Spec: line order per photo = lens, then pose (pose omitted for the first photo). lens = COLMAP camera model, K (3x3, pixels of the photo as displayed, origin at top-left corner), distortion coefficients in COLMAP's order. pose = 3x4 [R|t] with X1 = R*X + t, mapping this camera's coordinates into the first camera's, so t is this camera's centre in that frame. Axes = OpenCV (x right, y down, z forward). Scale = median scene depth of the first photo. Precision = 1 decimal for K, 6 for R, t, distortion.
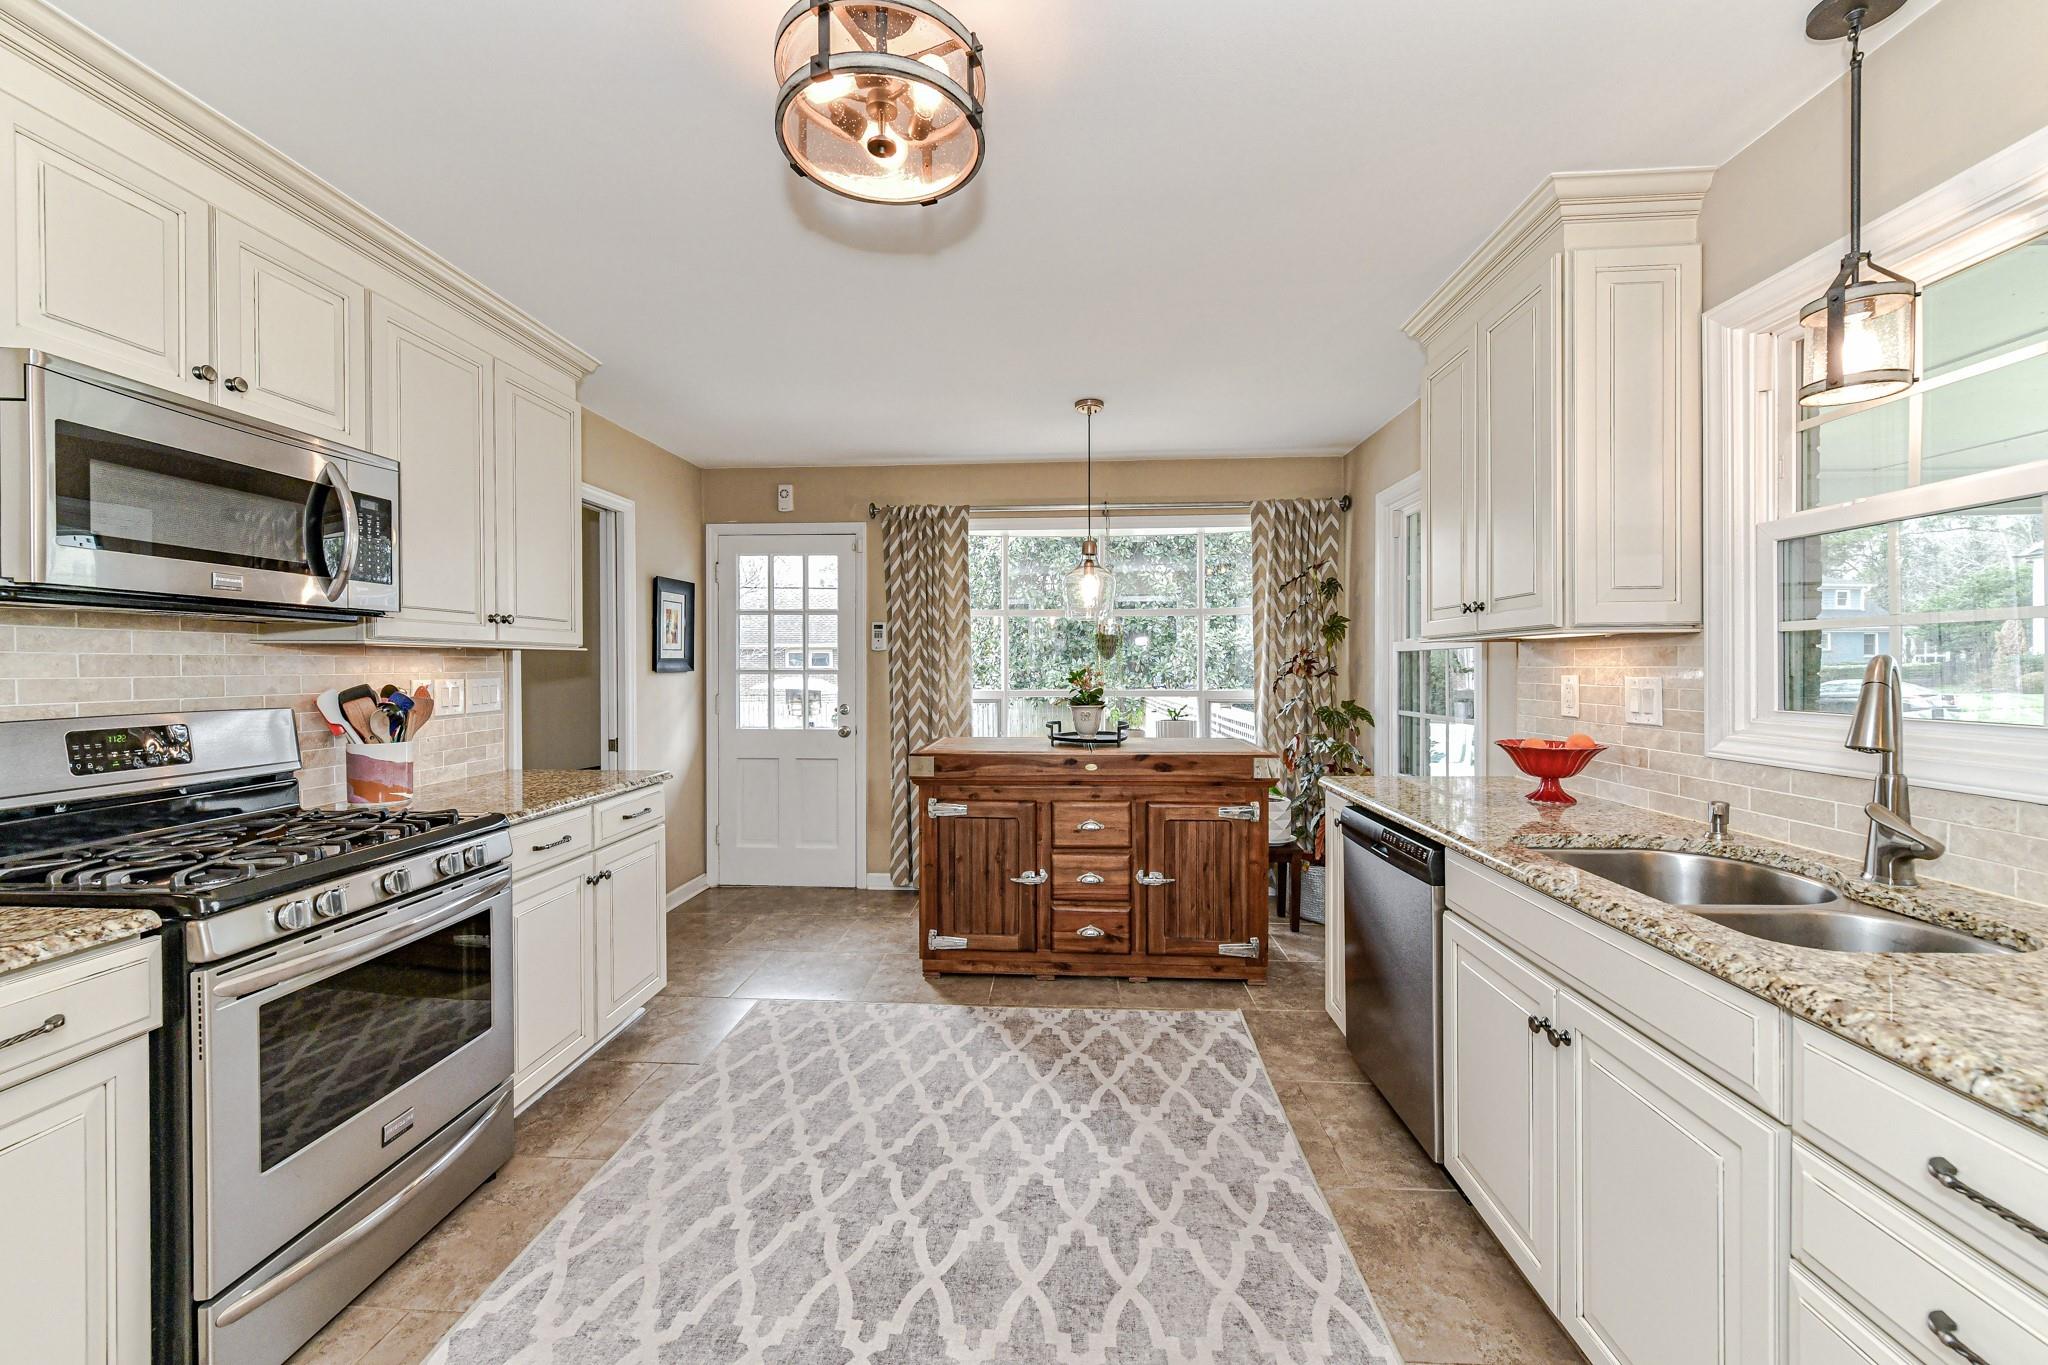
lens RADIAL K [[806.6, 0, 1022.6], [0, 806.6, 674.9], [0, 0, 1]] dist [0.004381, -0.001033]
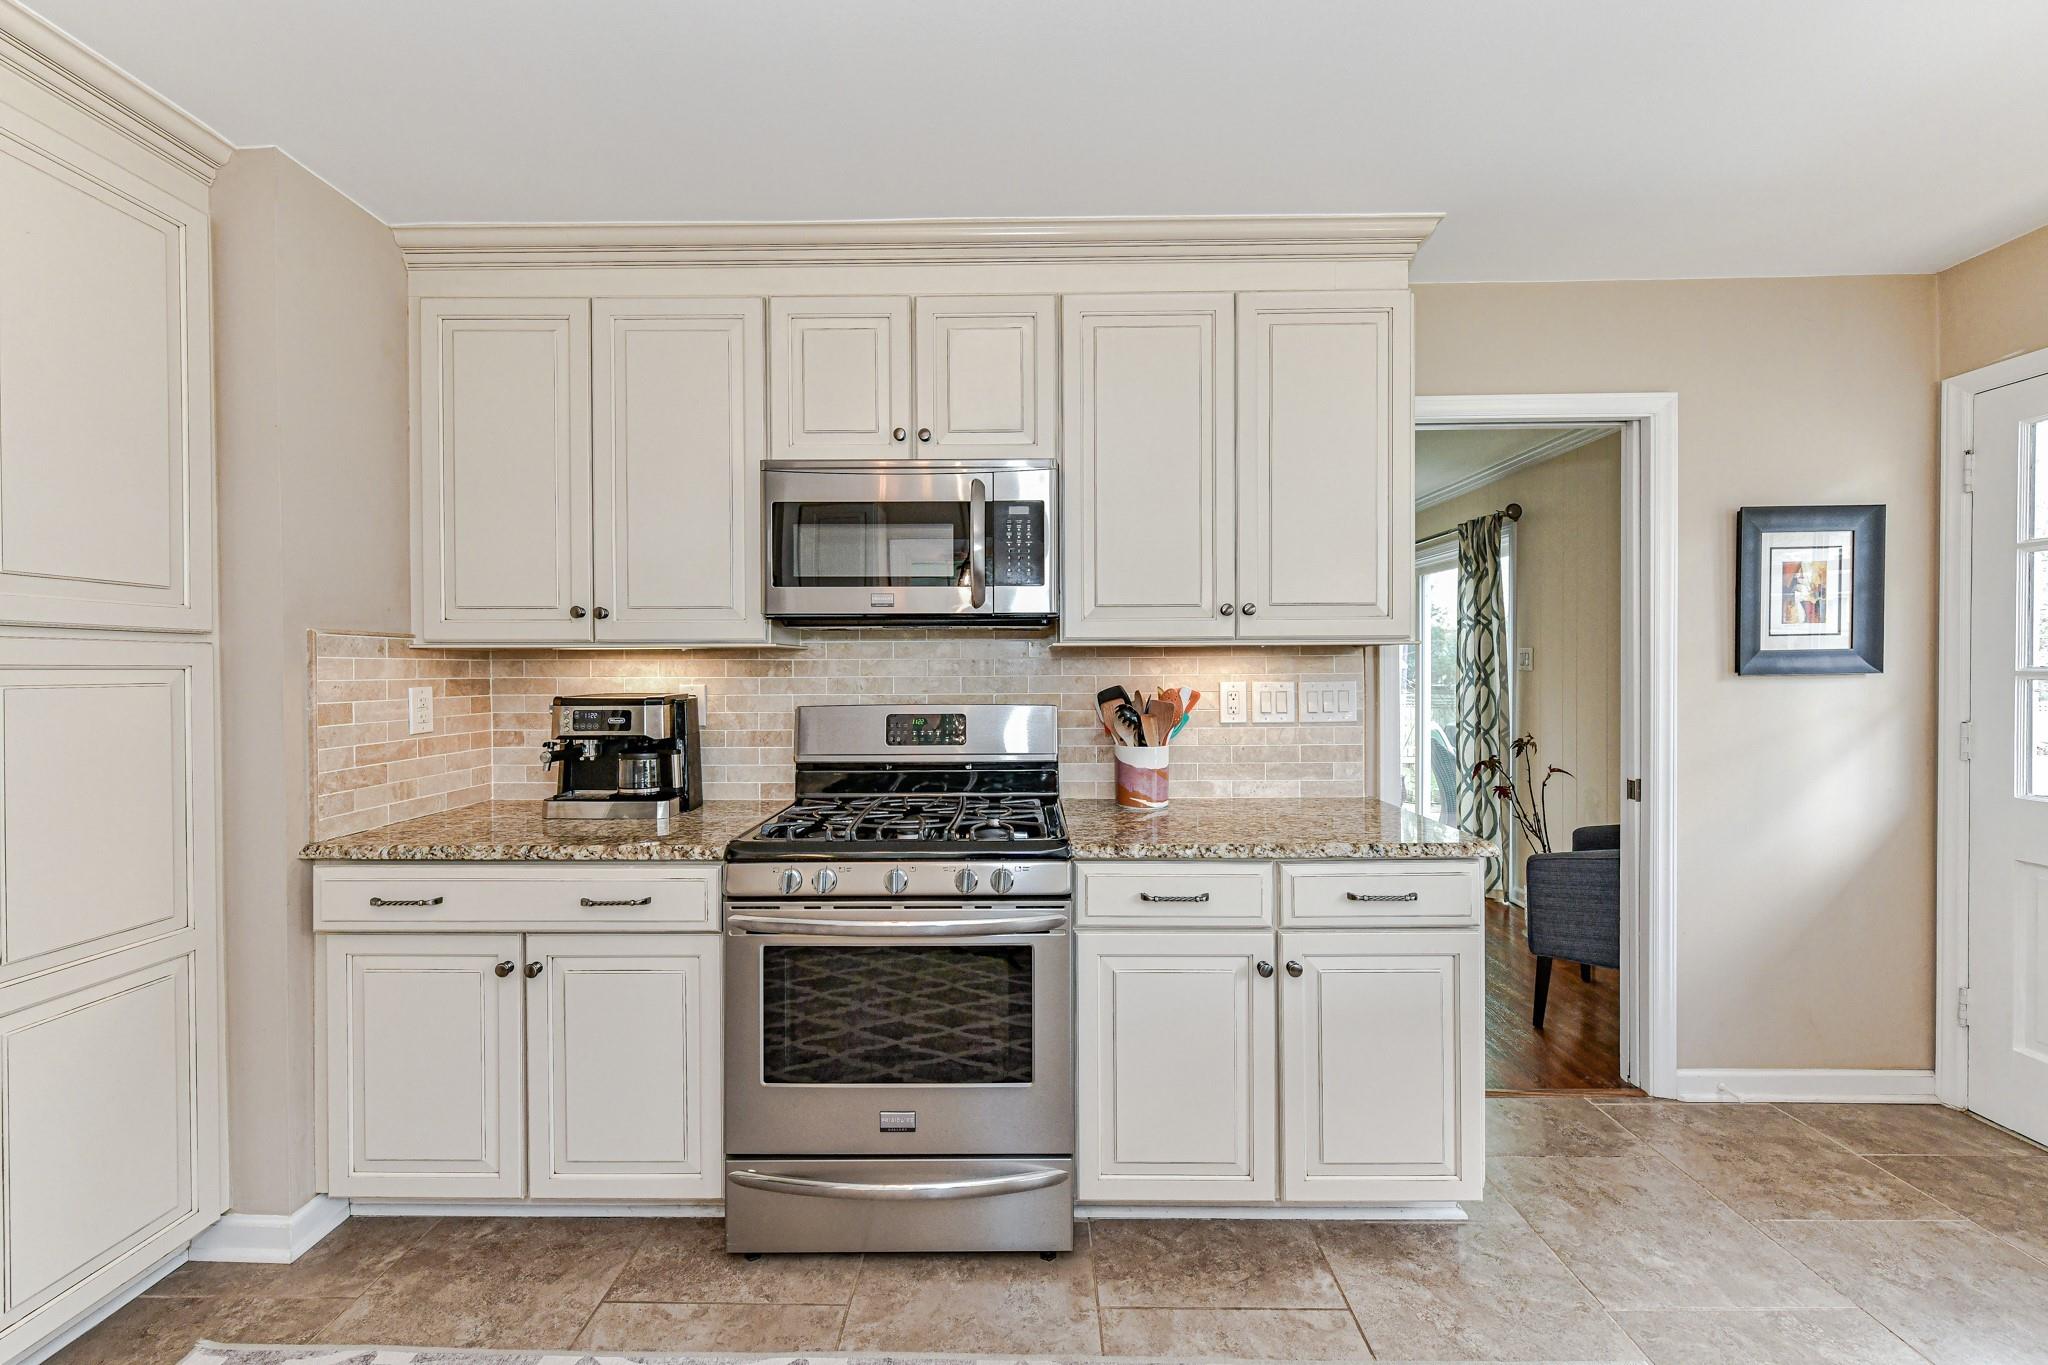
lens RADIAL K [[806.6, 0, 1017.1], [0, 806.6, 676.5], [0, 0, 1]] dist [0.004381, -0.001033]
pose [[0.039659, 0.011698, -0.999145, 0.189854], [-0.006512, 0.999913, 0.011448, -0.010860], [0.999192, 0.006053, 0.039731, 0.861960]]
